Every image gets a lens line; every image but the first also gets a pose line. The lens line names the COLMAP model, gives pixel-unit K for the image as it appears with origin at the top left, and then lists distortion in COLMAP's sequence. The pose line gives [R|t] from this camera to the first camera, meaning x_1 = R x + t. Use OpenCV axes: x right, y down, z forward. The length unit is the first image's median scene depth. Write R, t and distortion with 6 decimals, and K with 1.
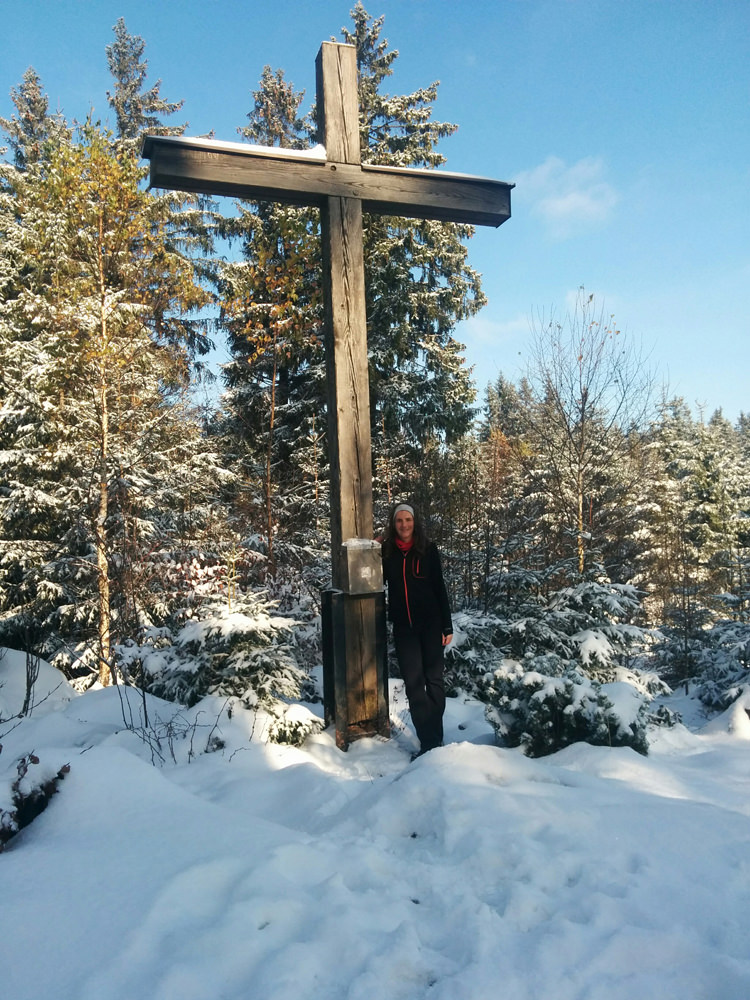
lens RADIAL K [[863.0, 0, 355.8], [0, 863.0, 511.5], [0, 0, 1]] dist [0.075406, -0.079215]
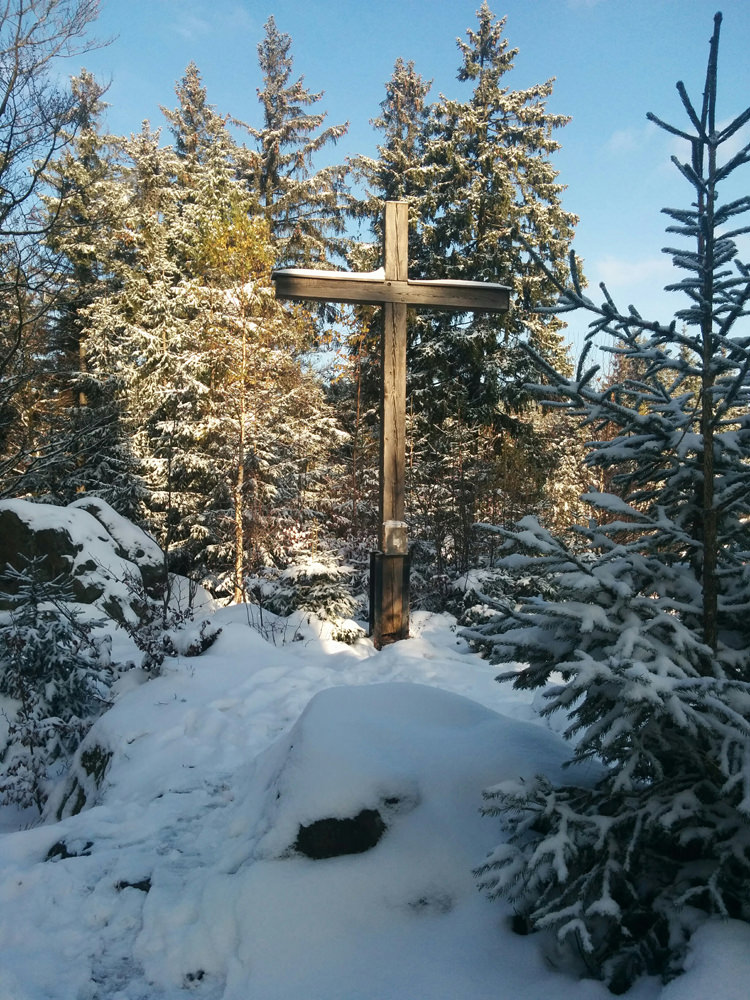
lens RADIAL K [[863.0, 0, 354.7], [0, 863.0, 510.4], [0, 0, 1]] dist [0.075406, -0.079215]
pose [[0.987460, 0.050090, -0.149712, 0.078651], [-0.040318, 0.996897, 0.067607, -0.042699], [0.152633, -0.060723, 0.986416, -0.270362]]
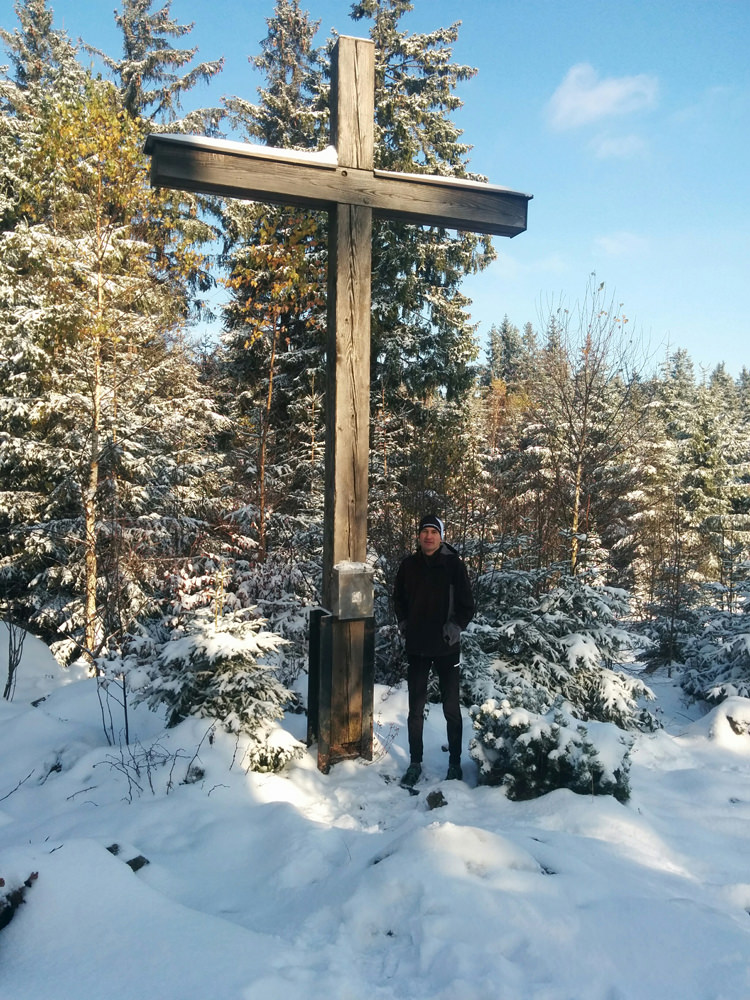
lens RADIAL K [[863.0, 0, 362.0], [0, 863.0, 497.9], [0, 0, 1]] dist [0.075406, -0.079215]
pose [[0.998599, 0.050891, 0.014467, -0.000995], [-0.051701, 0.996699, 0.062591, -0.047326], [-0.011234, -0.063251, 0.997934, 0.012196]]
